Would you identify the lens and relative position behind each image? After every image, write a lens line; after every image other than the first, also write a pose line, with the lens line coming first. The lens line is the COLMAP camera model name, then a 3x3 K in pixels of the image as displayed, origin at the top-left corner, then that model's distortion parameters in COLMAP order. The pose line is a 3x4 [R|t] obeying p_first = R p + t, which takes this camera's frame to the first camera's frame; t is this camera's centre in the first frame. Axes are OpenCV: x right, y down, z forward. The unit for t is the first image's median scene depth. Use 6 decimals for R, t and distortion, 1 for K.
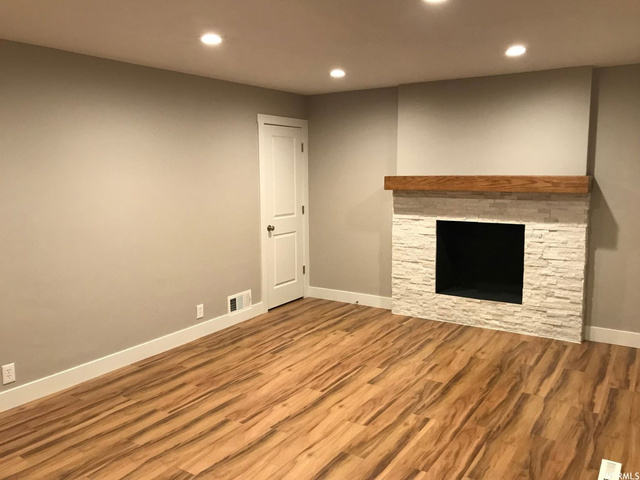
lens RADIAL K [[526.3, 0, 316.9], [0, 526.3, 235.9], [0, 0, 1]] dist [0.062830, -0.048836]
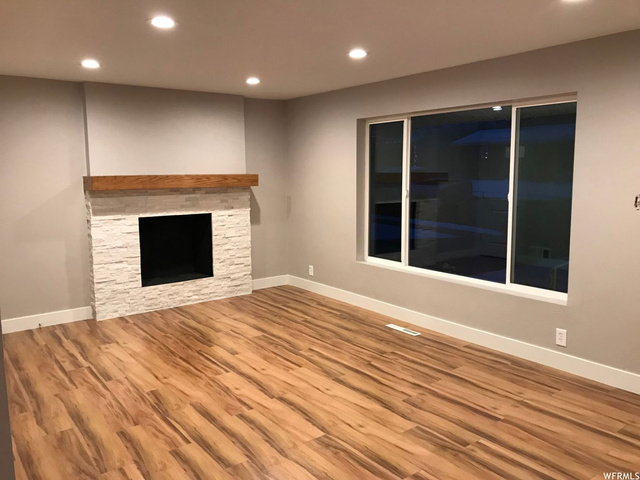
lens RADIAL K [[526.3, 0, 314.4], [0, 526.3, 238.3], [0, 0, 1]] dist [0.062830, -0.048836]
pose [[0.332007, -0.119055, 0.935733, -0.711540], [0.129182, 0.988395, 0.079920, -0.030717], [-0.934389, 0.094345, 0.343534, 0.344022]]
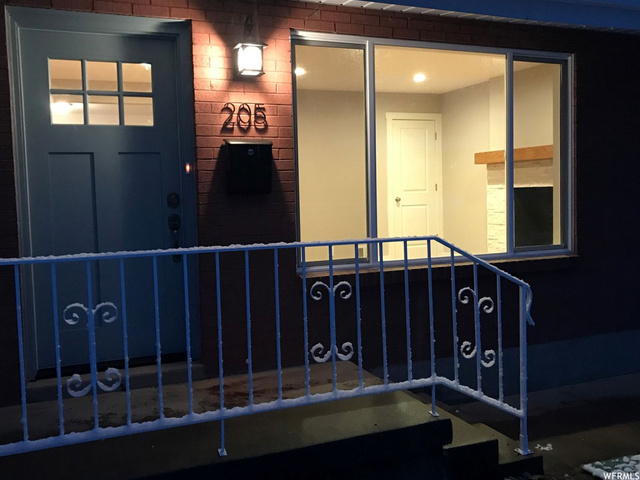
lens RADIAL K [[634.0, 0, 318.6], [0, 634.0, 238.0], [0, 0, 1]] dist [0.035394, 0.000000]
pose [[0.836911, 0.017905, -0.547045, 0.705193], [-0.041328, 0.998679, -0.030539, 0.158347], [0.545776, 0.048167, 0.836546, -0.466542]]
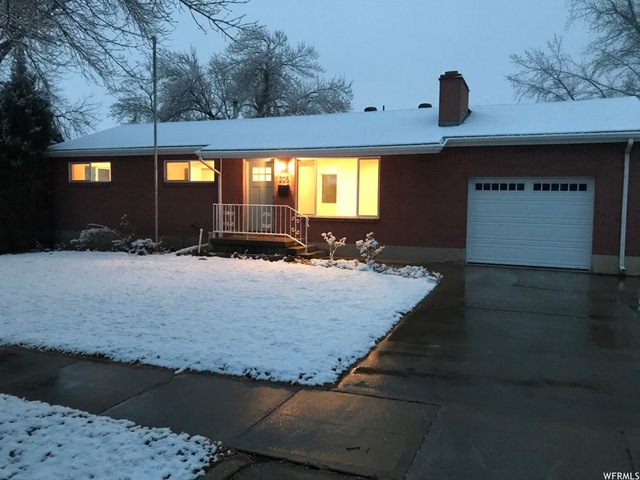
lens RADIAL K [[526.3, 0, 316.4], [0, 526.3, 236.7], [0, 0, 1]] dist [0.062830, -0.048836]
pose [[0.187601, 0.060242, -0.980396, 4.039134], [-0.132289, 0.990573, 0.035553, 0.181071], [0.973296, 0.123026, 0.193801, -0.107506]]
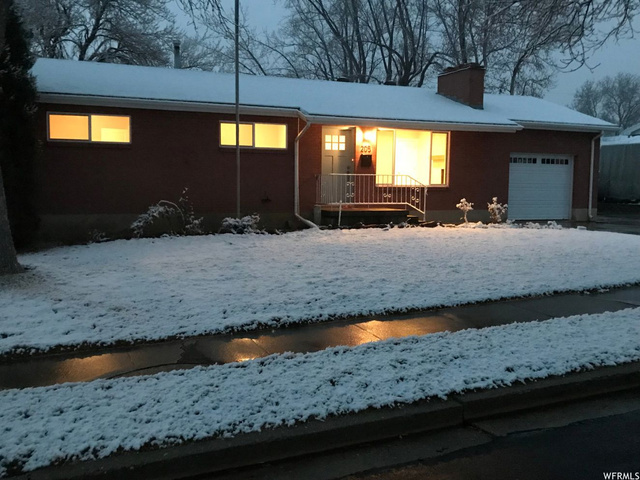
lens RADIAL K [[634.0, 0, 317.1], [0, 634.0, 241.9], [0, 0, 1]] dist [0.035394, 0.000000]
pose [[0.827956, 0.058174, -0.557768, 2.418730], [-0.074479, 0.997201, -0.006551, 0.688791], [0.555826, 0.046966, 0.829971, -3.809378]]
